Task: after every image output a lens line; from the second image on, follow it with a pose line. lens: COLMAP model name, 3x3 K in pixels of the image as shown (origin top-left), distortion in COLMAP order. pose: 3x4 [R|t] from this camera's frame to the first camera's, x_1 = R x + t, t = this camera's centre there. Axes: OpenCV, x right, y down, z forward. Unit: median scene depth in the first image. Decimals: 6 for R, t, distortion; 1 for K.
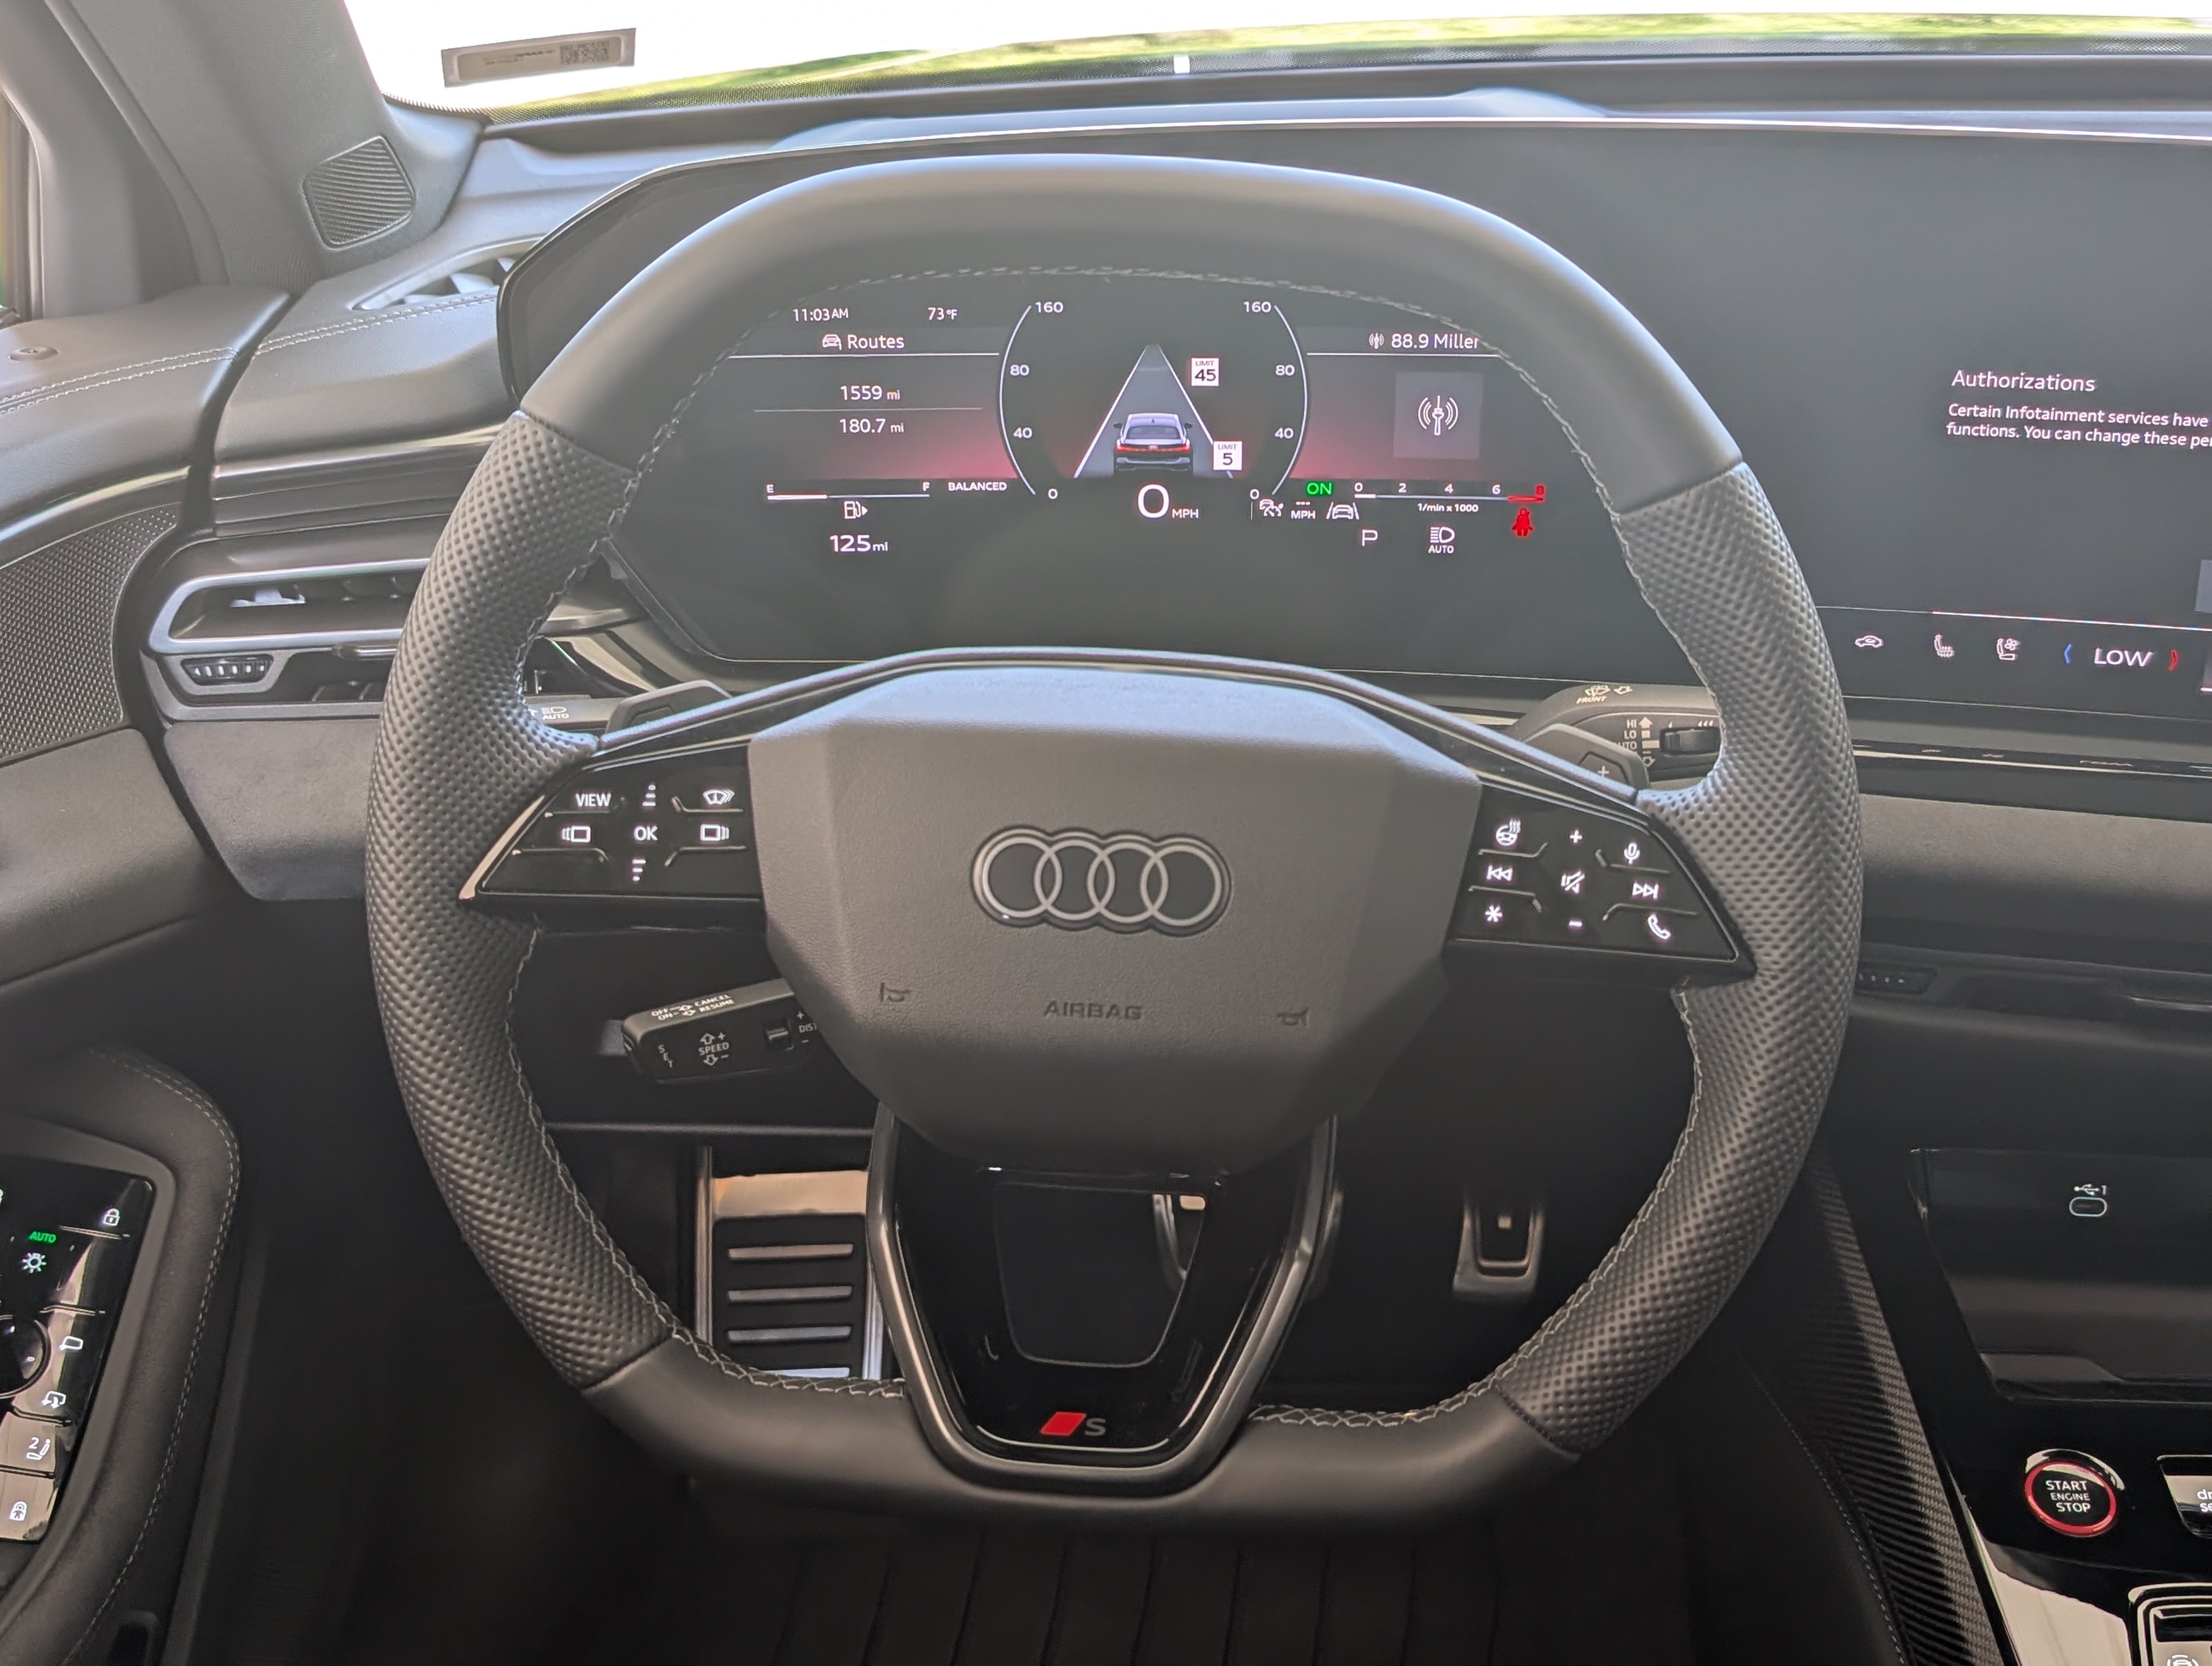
lens RADIAL K [[2430.2, 0, 1106.0], [0, 2430.2, 833.0], [0, 0, 1]] dist [0.099401, -0.297940]
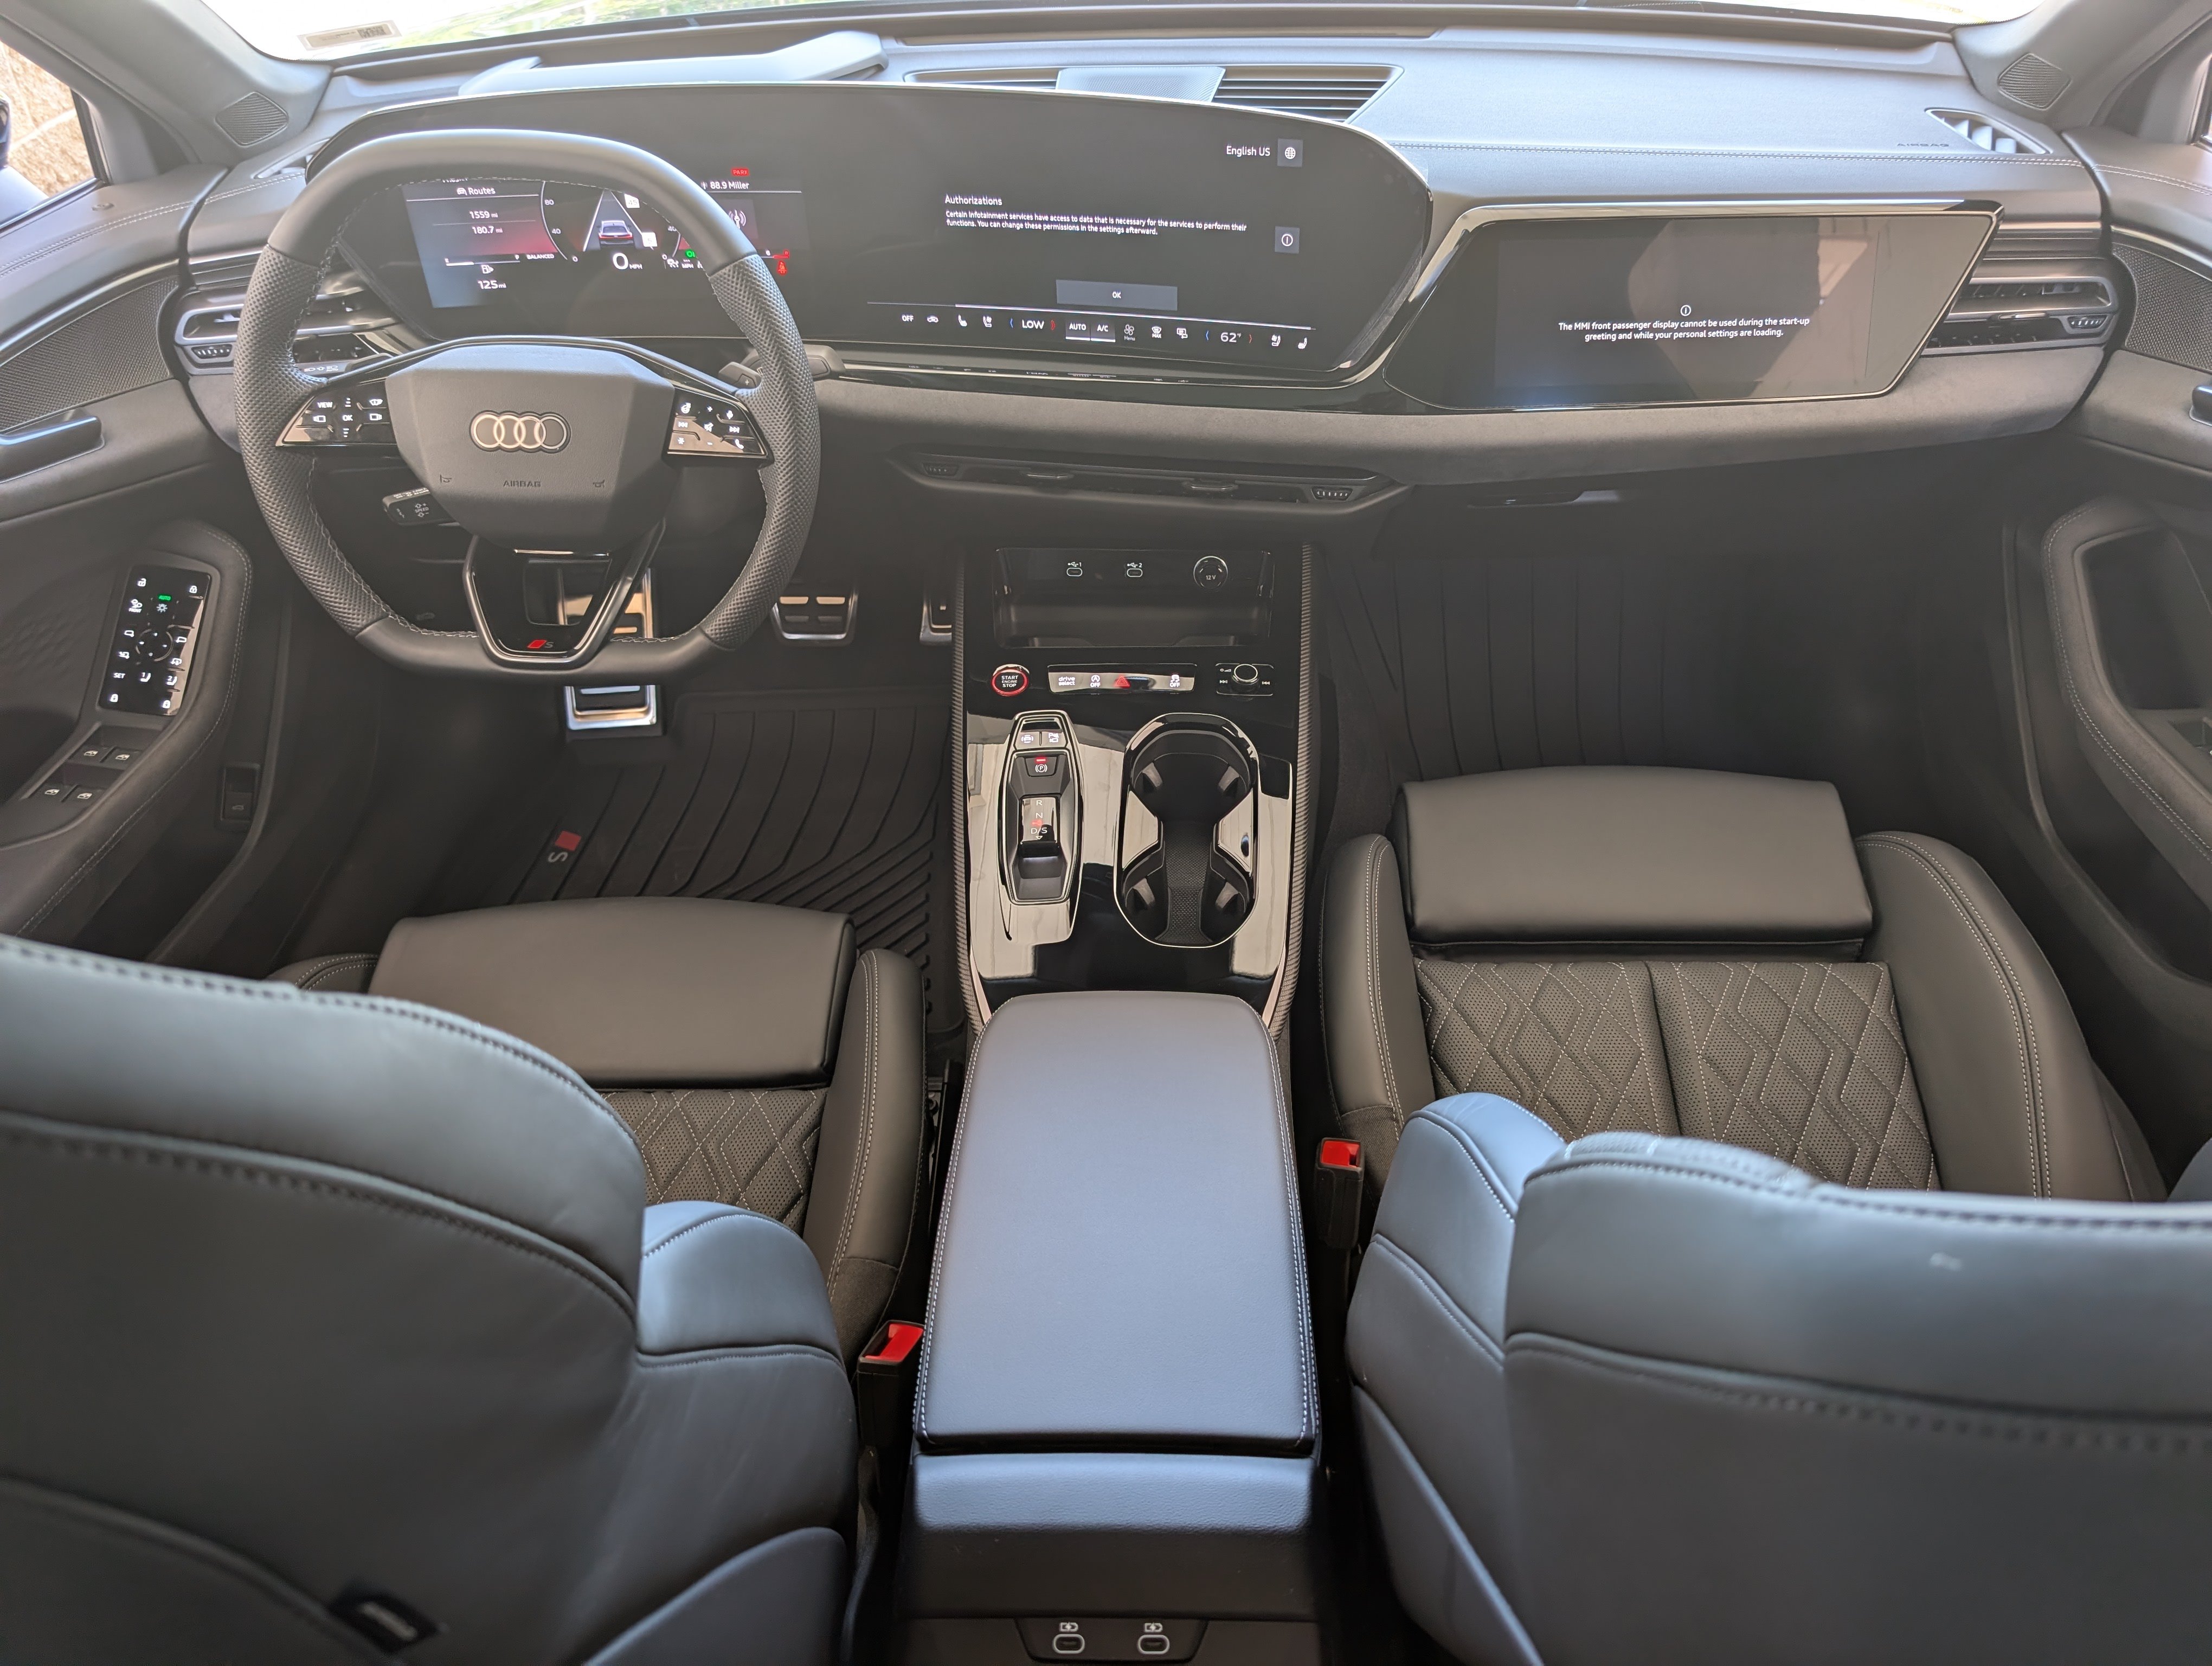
lens RADIAL K [[1584.7, 0, 1106.0], [0, 1584.7, 833.0], [0, 0, 1]] dist [-0.038672, 0.045734]
pose [[0.999572, -0.026999, 0.011303, 0.460251], [0.023344, 0.968328, 0.248586, 0.024350], [-0.017657, -0.248216, 0.968544, -0.568883]]
